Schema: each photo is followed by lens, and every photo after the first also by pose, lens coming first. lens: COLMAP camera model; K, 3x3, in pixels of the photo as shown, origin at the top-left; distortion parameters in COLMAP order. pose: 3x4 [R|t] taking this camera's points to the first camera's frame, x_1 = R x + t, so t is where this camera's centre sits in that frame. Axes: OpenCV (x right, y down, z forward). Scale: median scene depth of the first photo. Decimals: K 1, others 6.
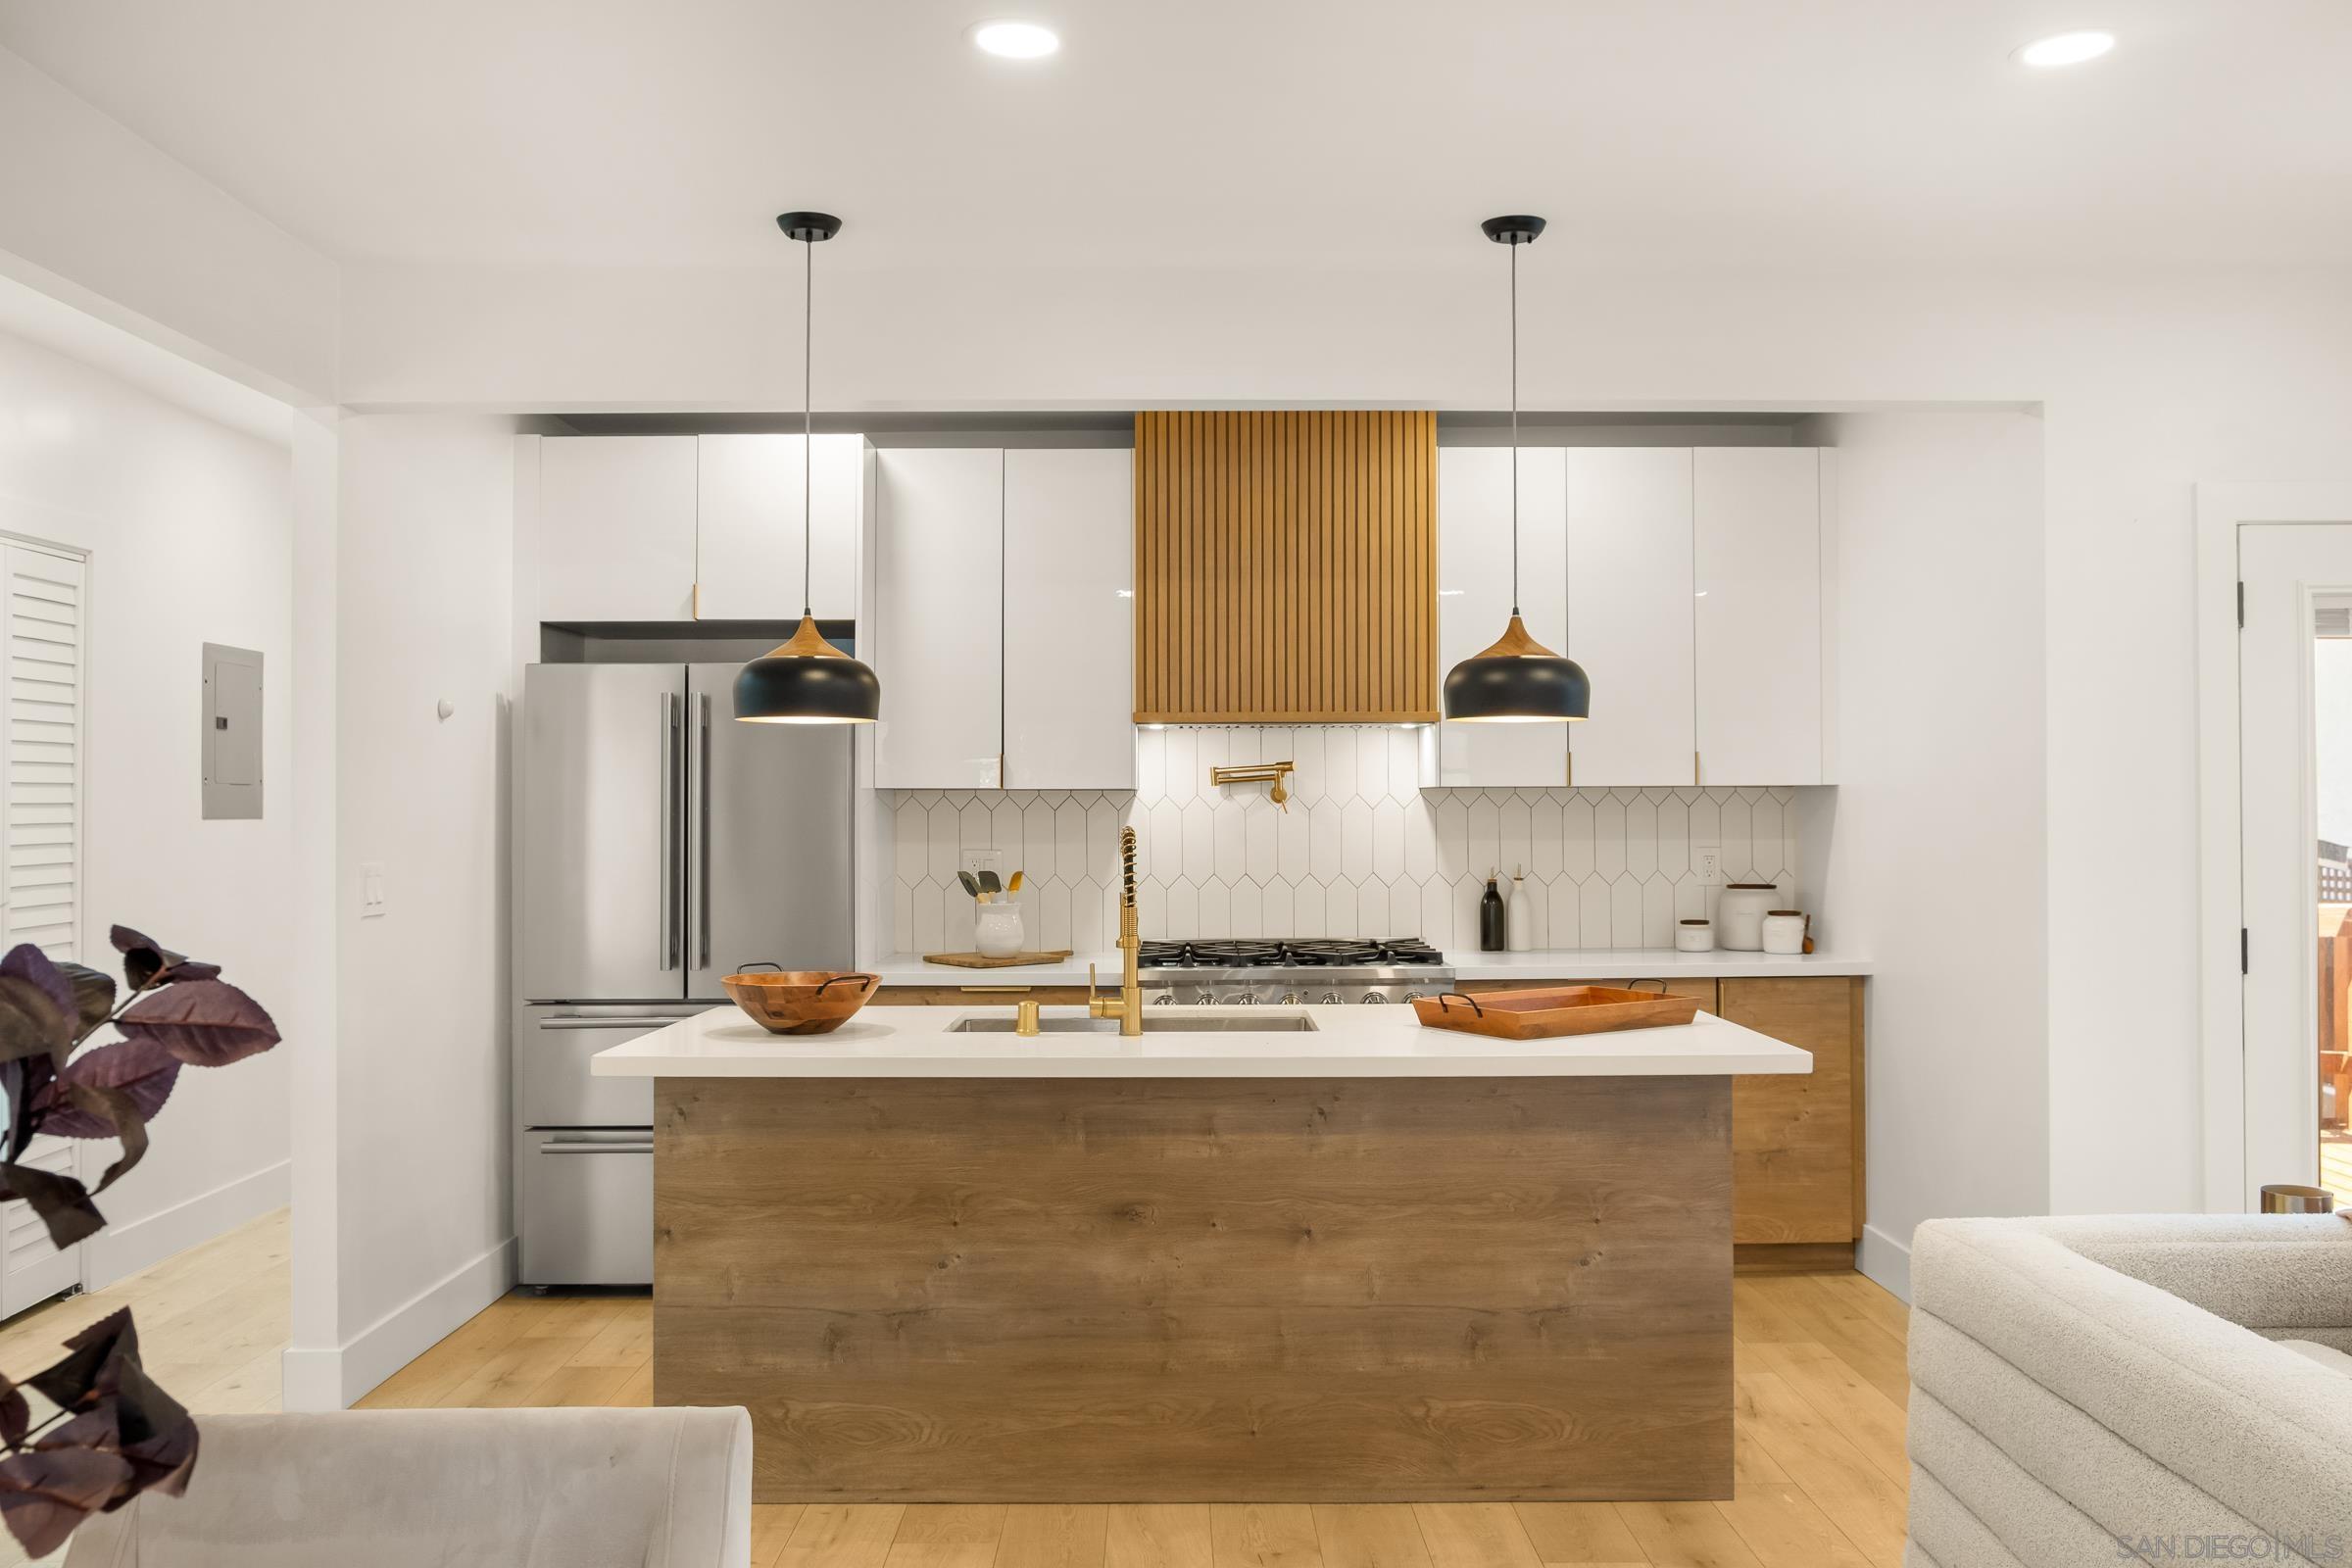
lens RADIAL K [[1825.5, 0, 1173.3], [0, 1825.5, 787.0], [0, 0, 1]] dist [-0.041141, 0.023338]
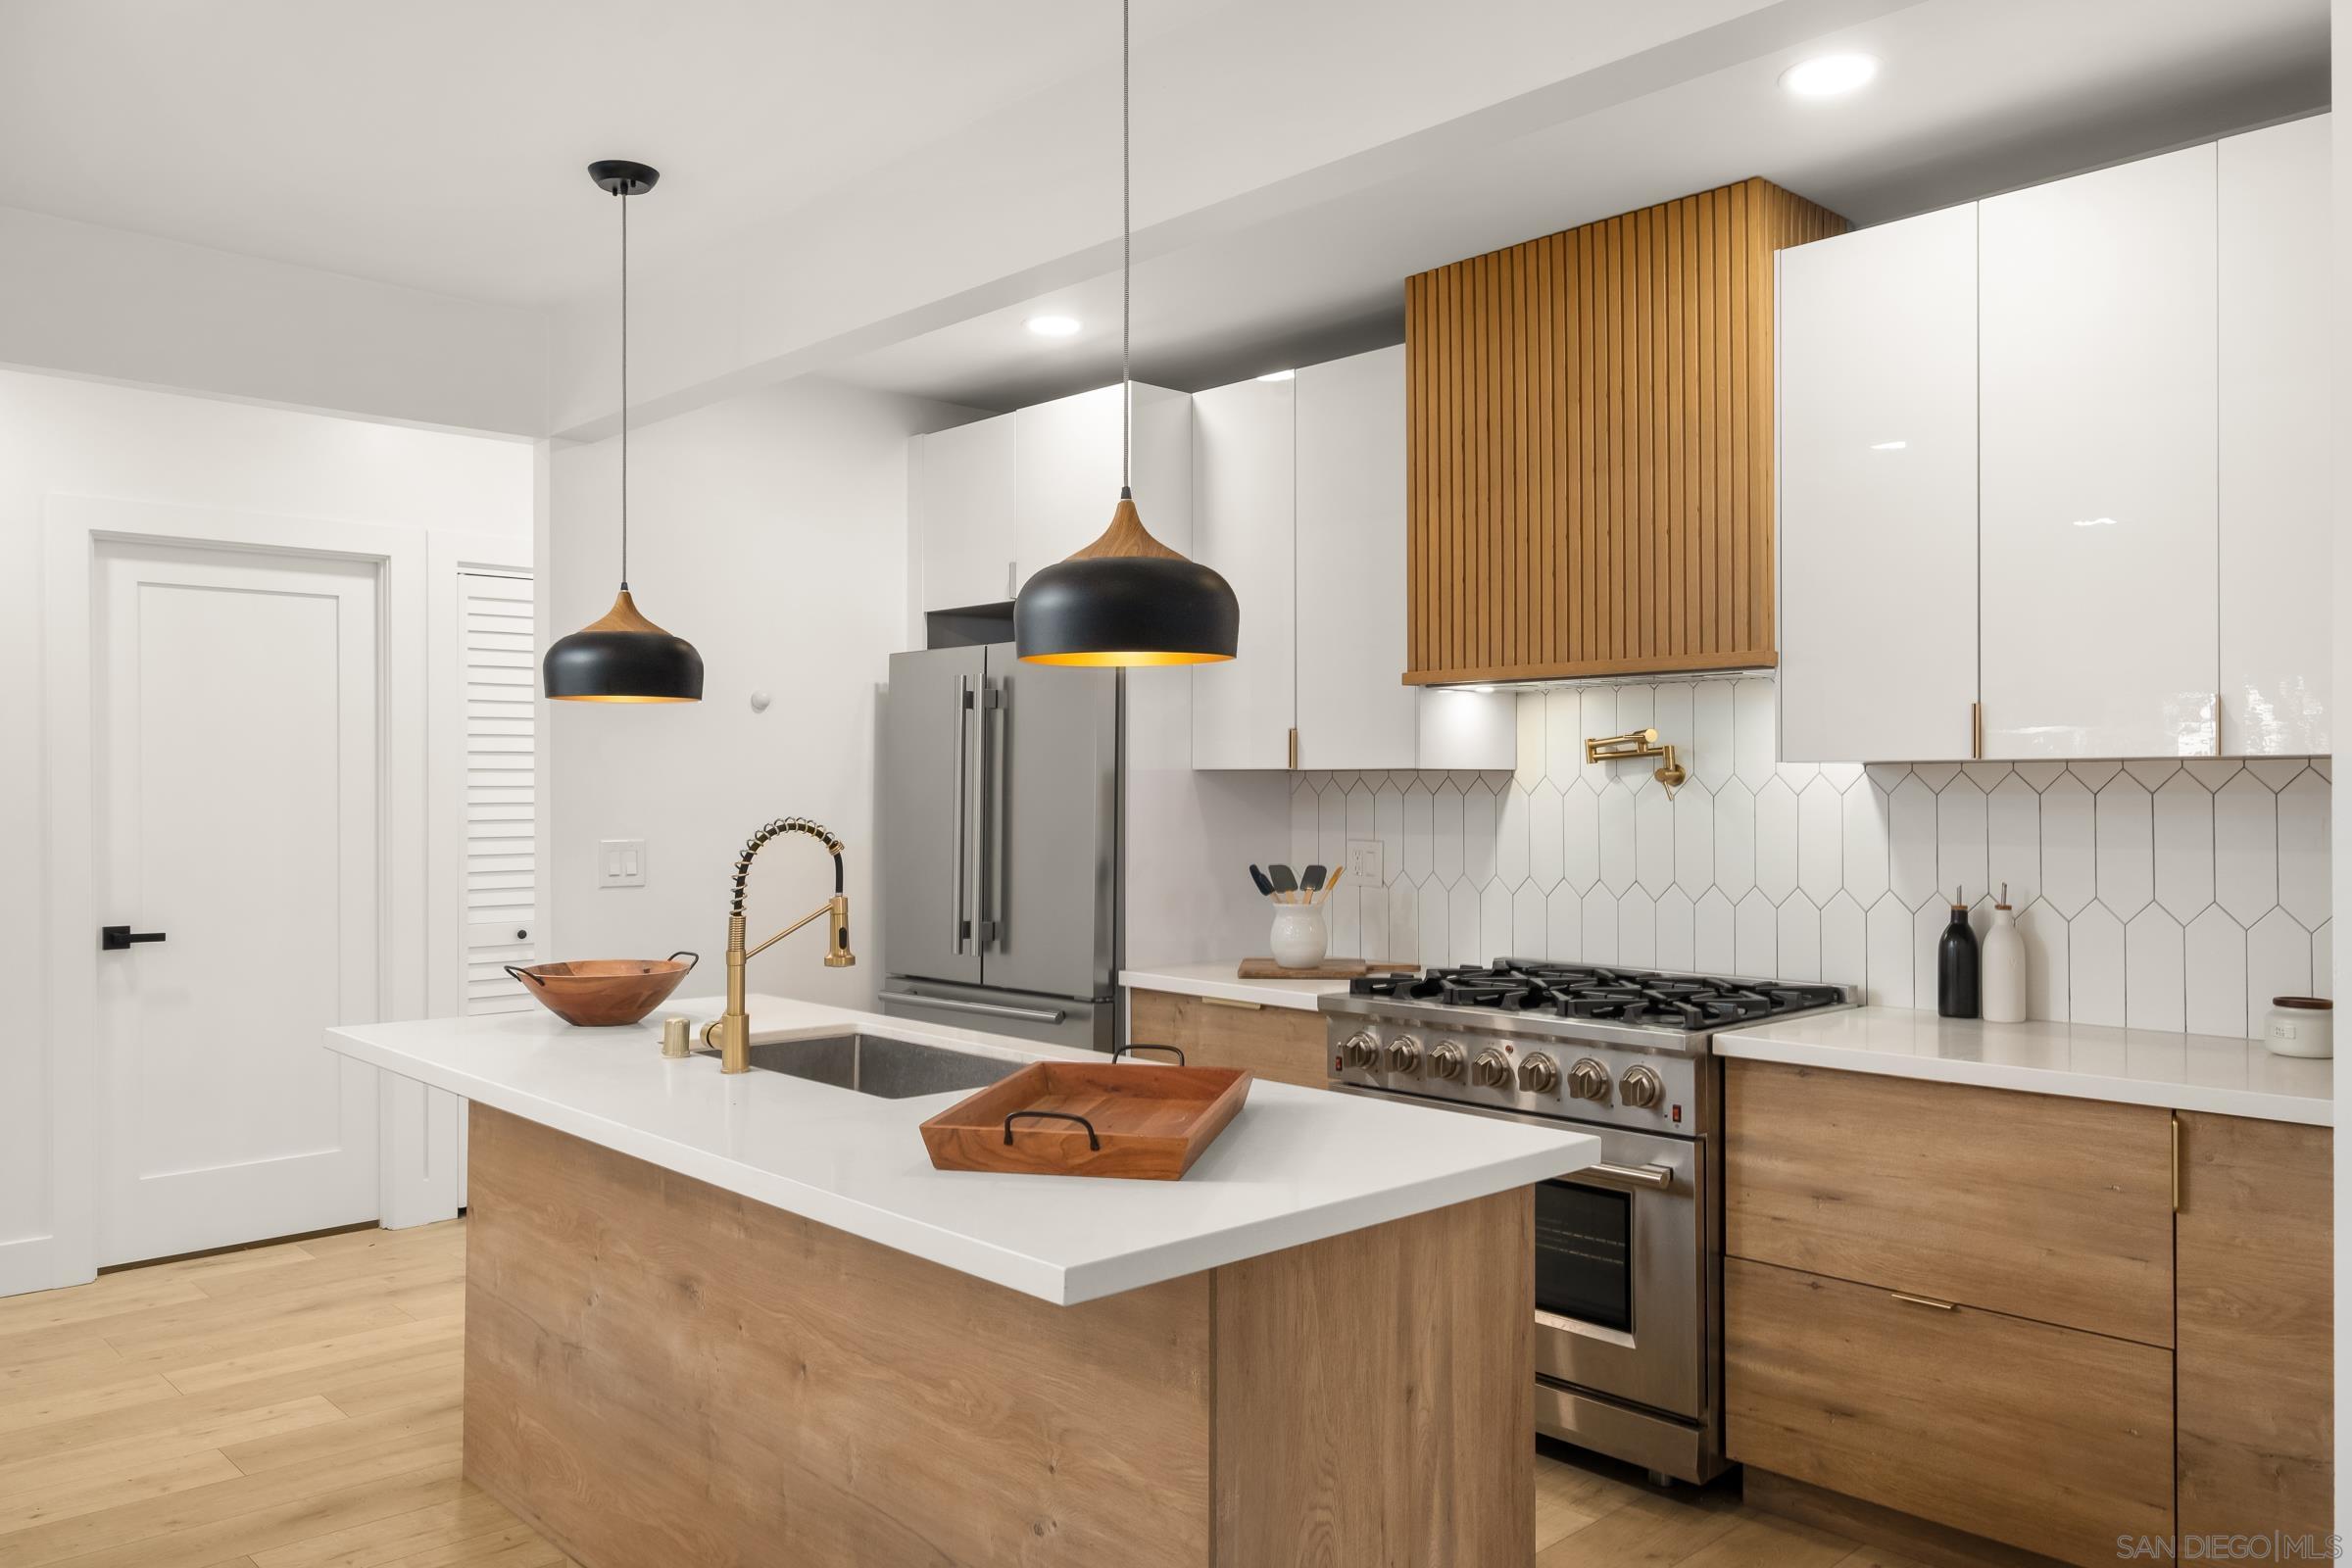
lens RADIAL K [[1692.8, 0, 1163.0], [0, 1692.8, 779.3], [0, 0, 1]] dist [-0.009646, 0.013932]
pose [[0.687977, -0.001026, -0.725731, 0.456610], [0.006138, 0.999971, 0.004404, 0.001883], [0.725706, -0.007485, 0.687964, 0.429410]]
